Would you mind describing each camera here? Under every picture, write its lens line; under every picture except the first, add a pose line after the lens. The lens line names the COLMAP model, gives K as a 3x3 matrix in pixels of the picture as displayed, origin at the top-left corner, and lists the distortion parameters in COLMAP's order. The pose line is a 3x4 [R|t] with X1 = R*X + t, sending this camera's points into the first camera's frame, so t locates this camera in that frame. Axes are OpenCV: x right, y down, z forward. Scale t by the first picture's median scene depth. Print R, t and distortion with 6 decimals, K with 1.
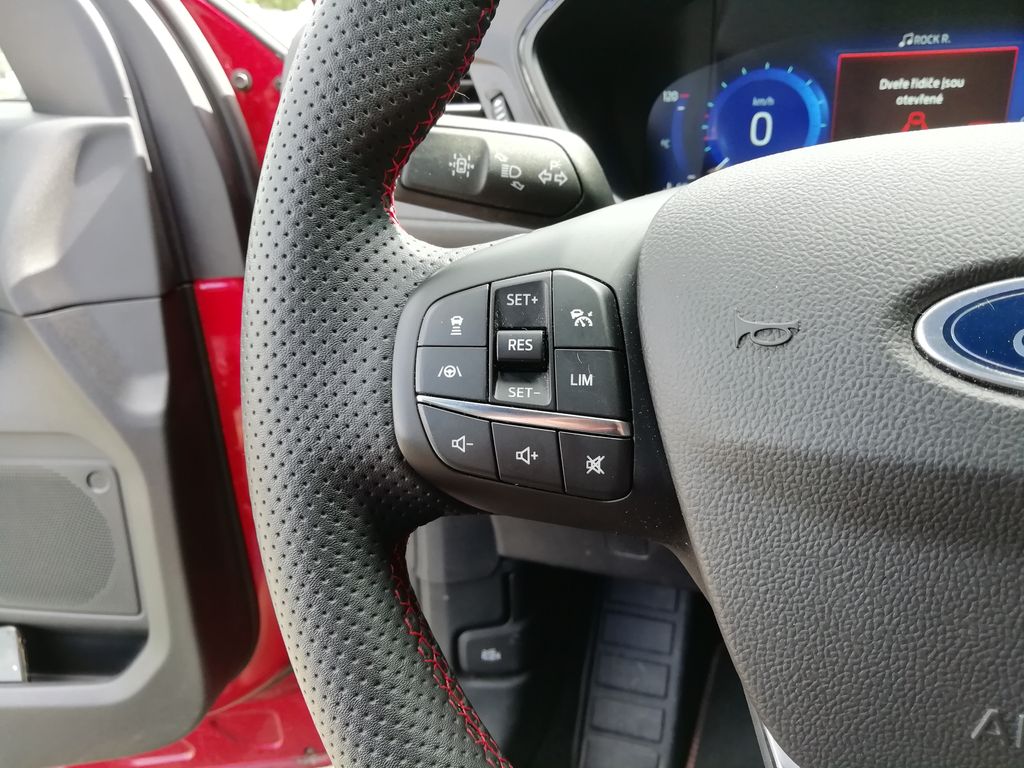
lens RADIAL K [[778.6, 0, 512.0], [0, 778.6, 384.0], [0, 0, 1]] dist [-0.004261, 0.000023]
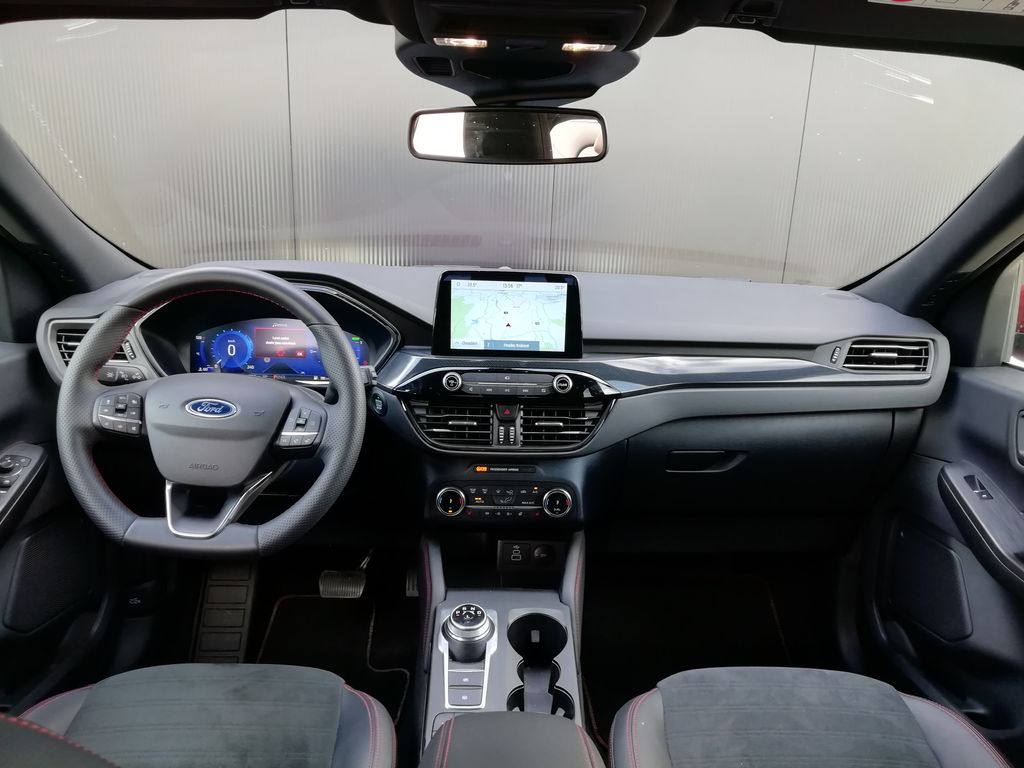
lens RADIAL K [[778.6, 0, 512.0], [0, 778.6, 384.0], [0, 0, 1]] dist [-0.004261, 0.000023]
pose [[0.938770, 0.060659, 0.339162, 0.705596], [-0.010508, 0.988963, -0.147790, 0.555371], [-0.344383, 0.135177, 0.929046, -4.871572]]
